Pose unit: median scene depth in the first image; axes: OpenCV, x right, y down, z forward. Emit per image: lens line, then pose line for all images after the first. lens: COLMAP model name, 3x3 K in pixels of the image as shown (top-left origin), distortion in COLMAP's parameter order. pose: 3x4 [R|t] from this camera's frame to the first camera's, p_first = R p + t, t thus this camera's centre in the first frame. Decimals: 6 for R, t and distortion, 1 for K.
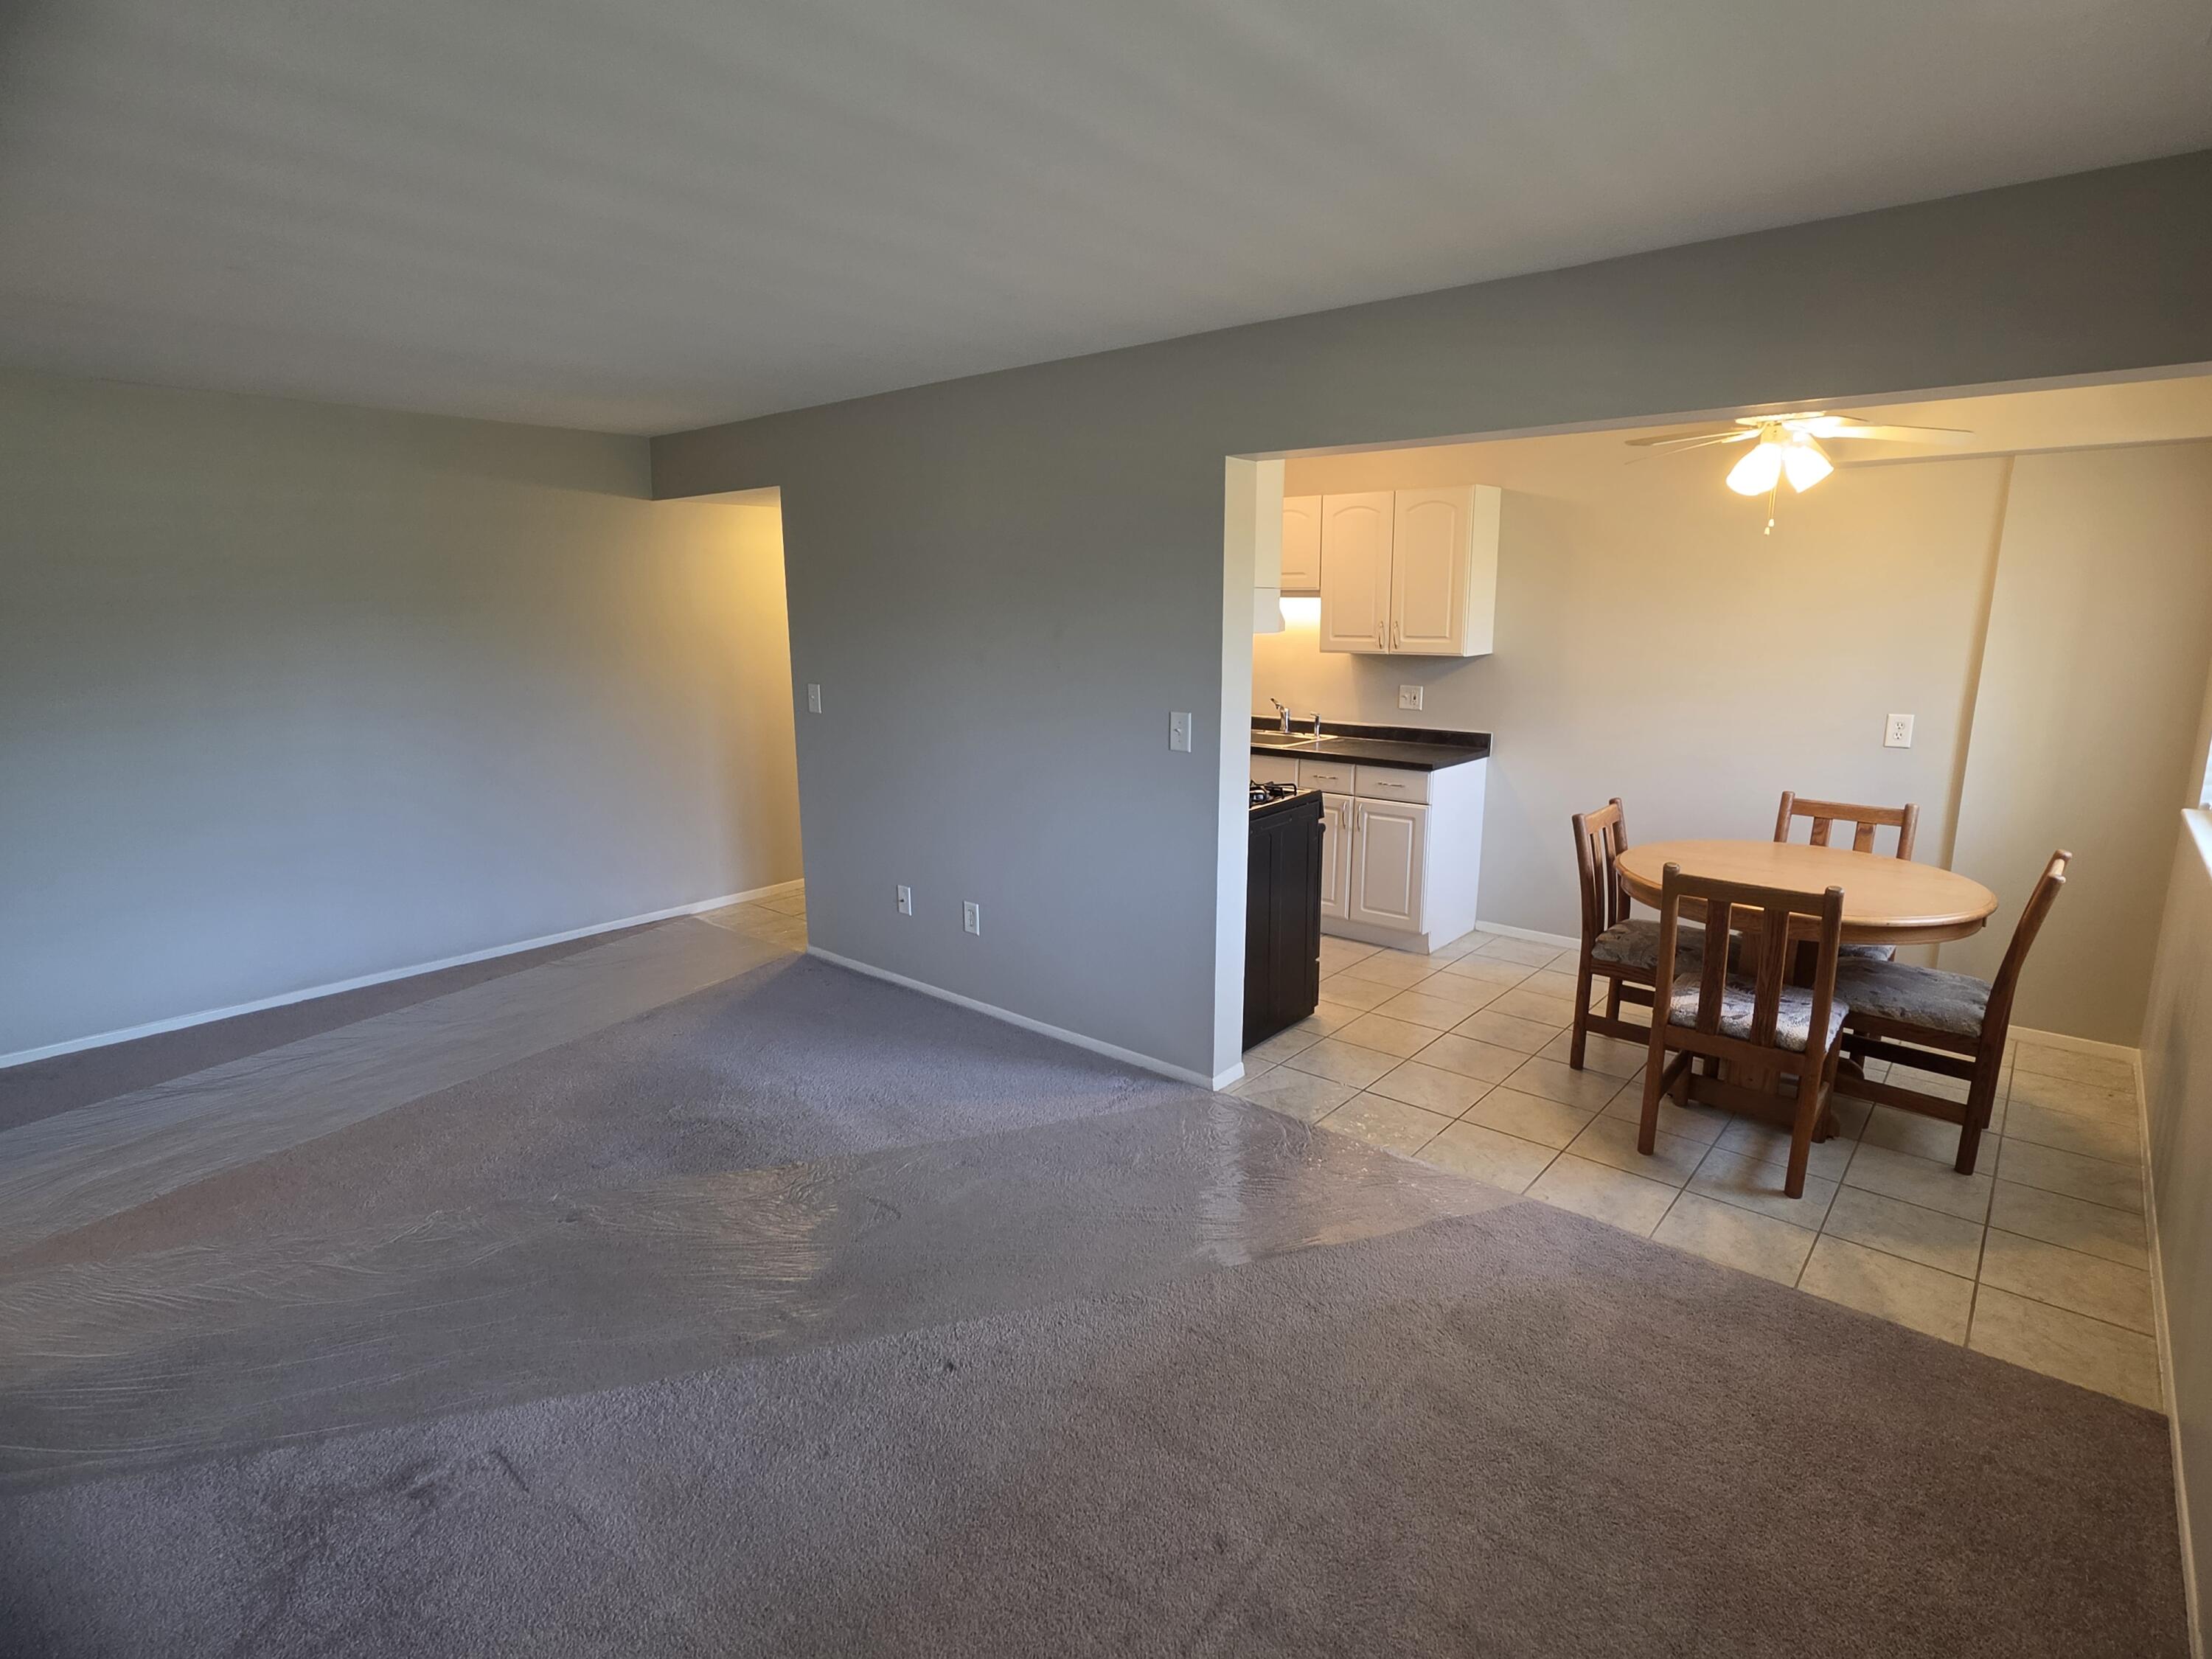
lens RADIAL K [[1111.7, 0, 1113.1], [0, 1111.7, 840.0], [0, 0, 1]] dist [-0.005267, 0.000881]
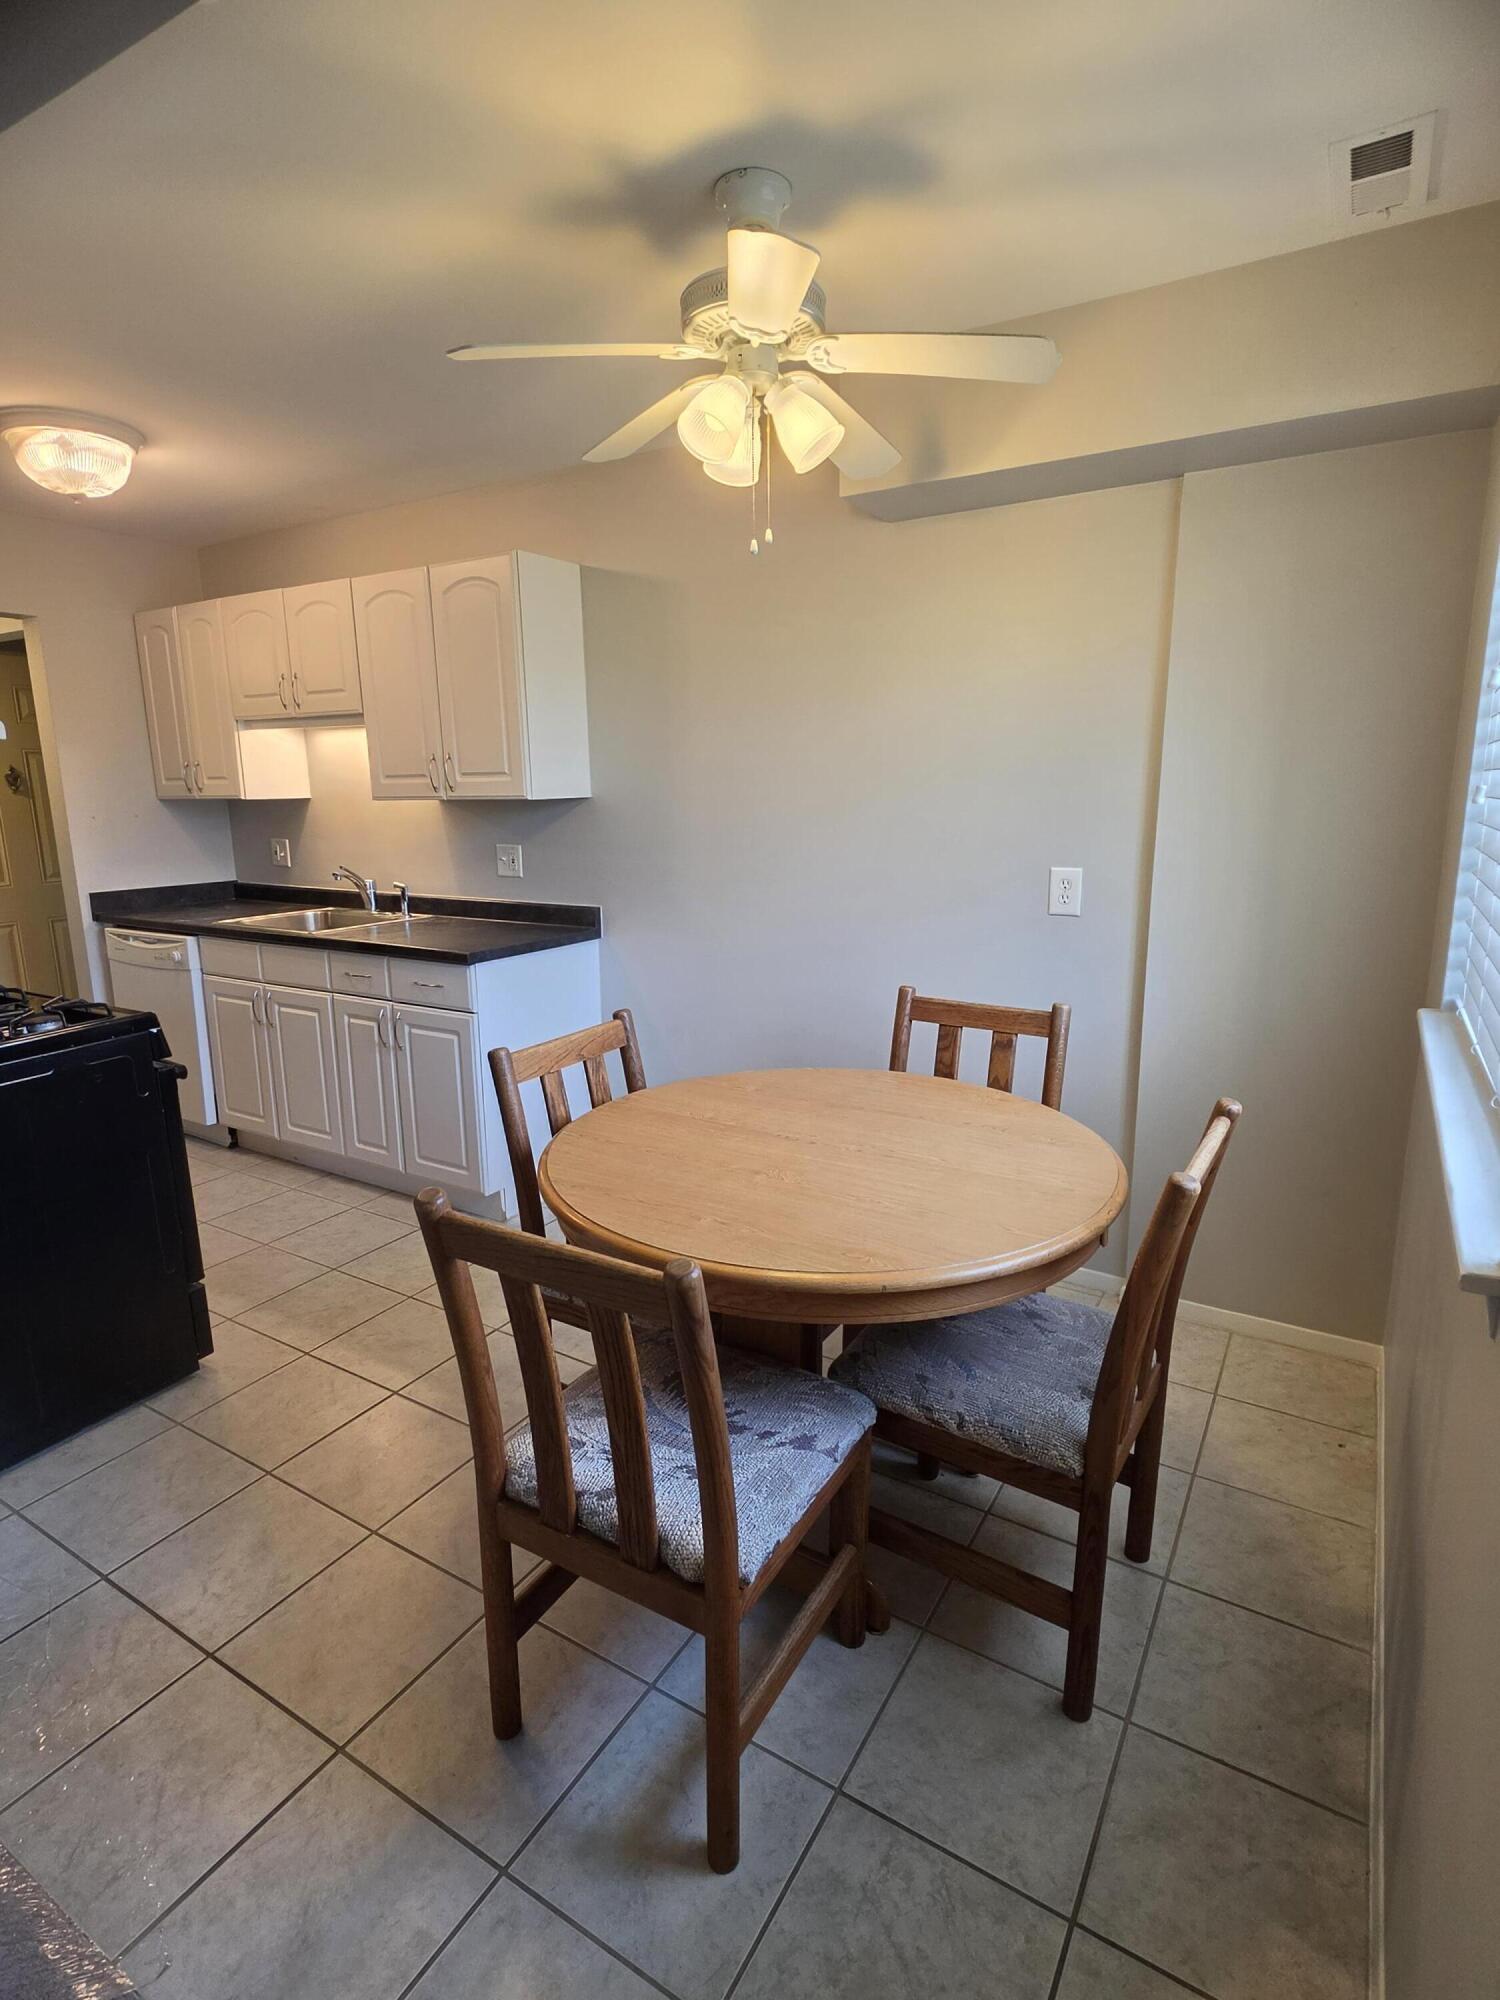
lens RADIAL K [[1005.1, 0, 750.0], [0, 1005.1, 1000.0], [0, 0, 1]] dist [-0.005267, 0.000881]
pose [[0.987164, -0.038787, 0.154926, 0.428409], [0.039062, 0.999236, 0.001273, -0.040436], [-0.154857, 0.004795, 0.987925, 0.423224]]
